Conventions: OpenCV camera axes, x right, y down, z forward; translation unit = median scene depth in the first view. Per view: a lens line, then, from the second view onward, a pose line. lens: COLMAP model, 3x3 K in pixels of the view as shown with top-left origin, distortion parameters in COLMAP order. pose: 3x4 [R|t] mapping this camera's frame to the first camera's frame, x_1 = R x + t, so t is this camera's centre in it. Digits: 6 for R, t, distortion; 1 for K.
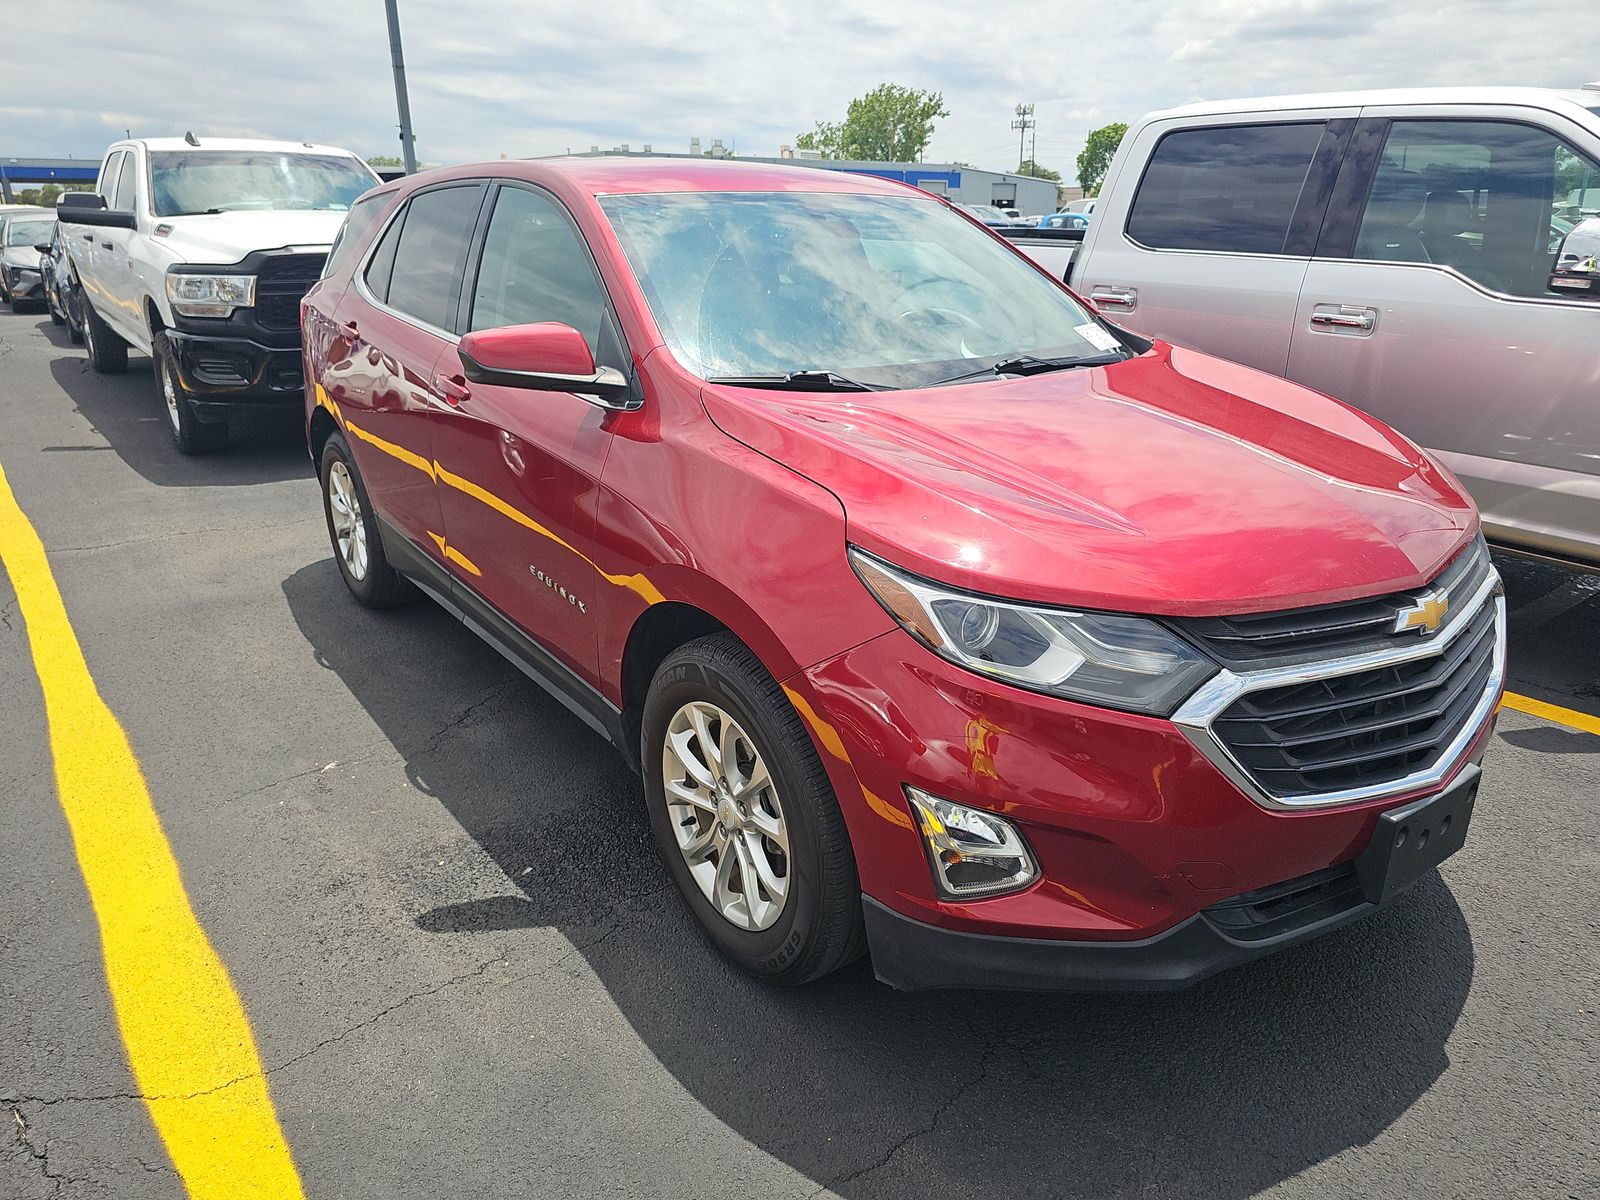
lens RADIAL K [[1049.8, 0, 789.6], [0, 1049.8, 601.1], [0, 0, 1]] dist [0.049458, -0.040027]
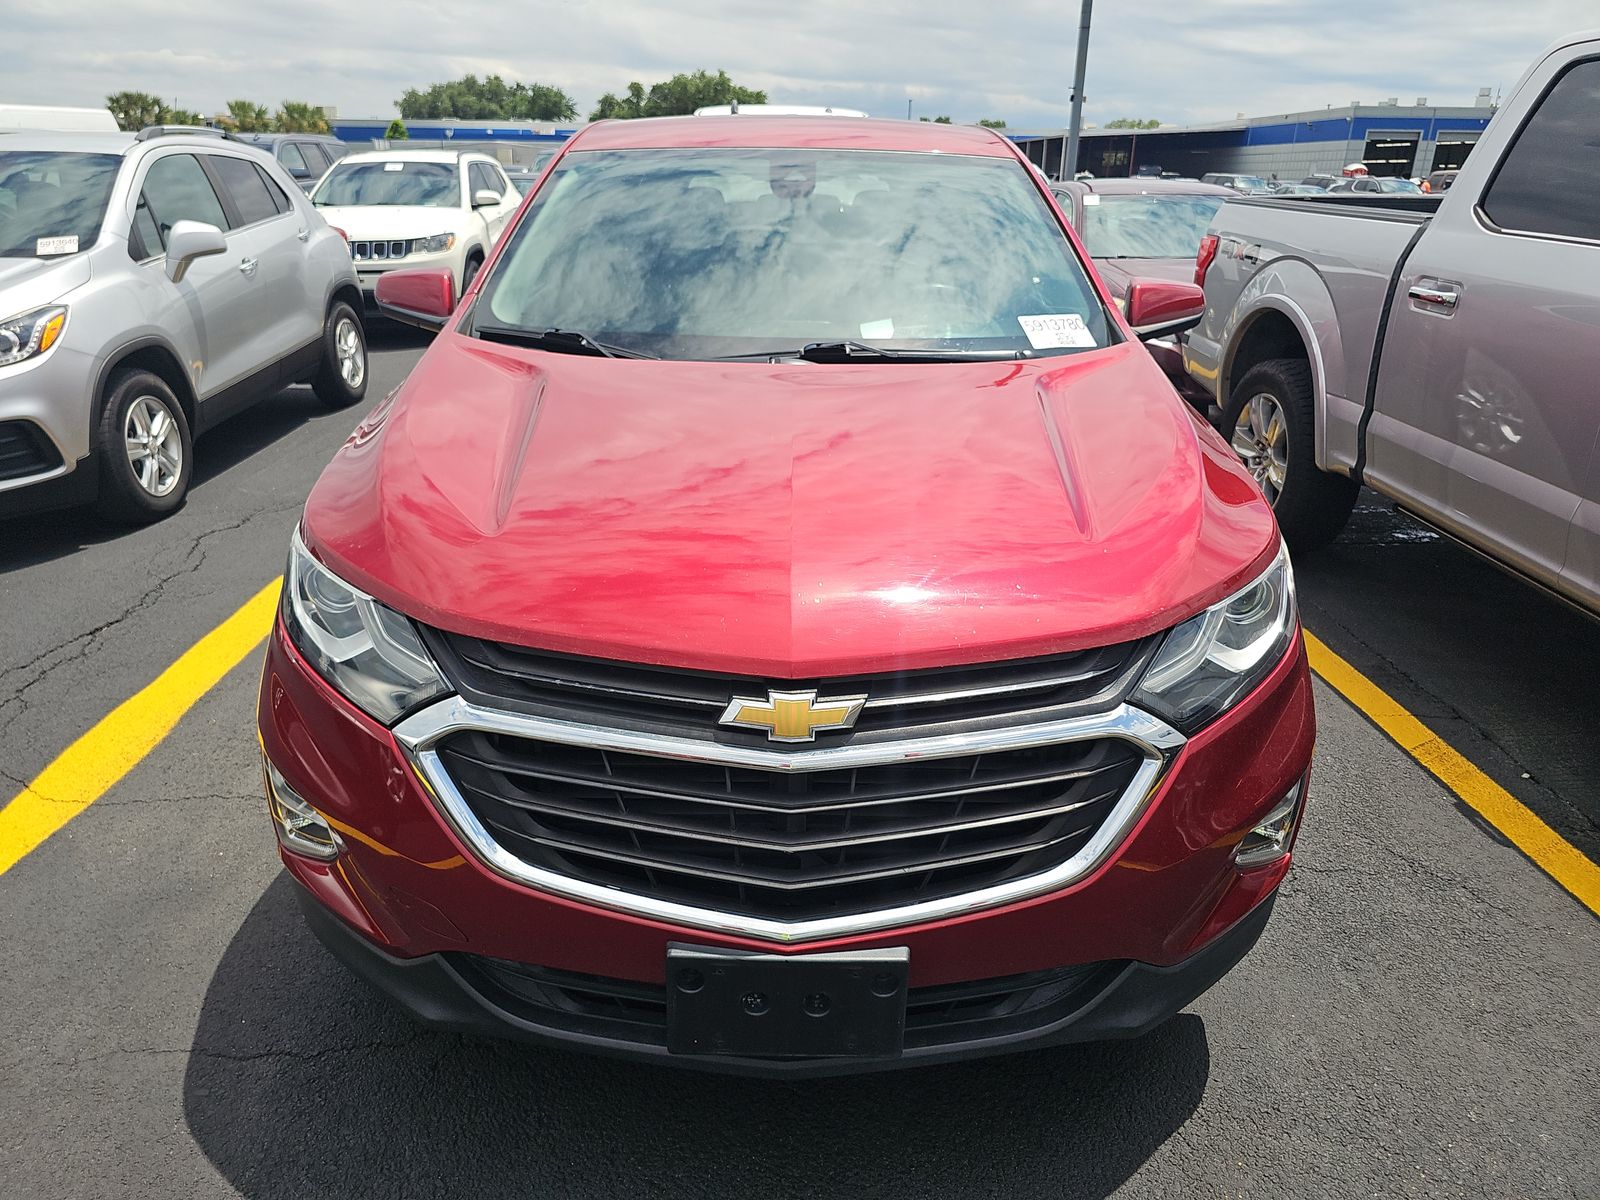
lens RADIAL K [[1049.8, 0, 789.6], [0, 1049.8, 601.1], [0, 0, 1]] dist [0.049458, -0.040027]
pose [[0.808803, 0.231744, -0.540492, 0.993184], [-0.215271, 0.971961, 0.094606, -0.138947], [0.547262, 0.039835, 0.836013, 0.381971]]
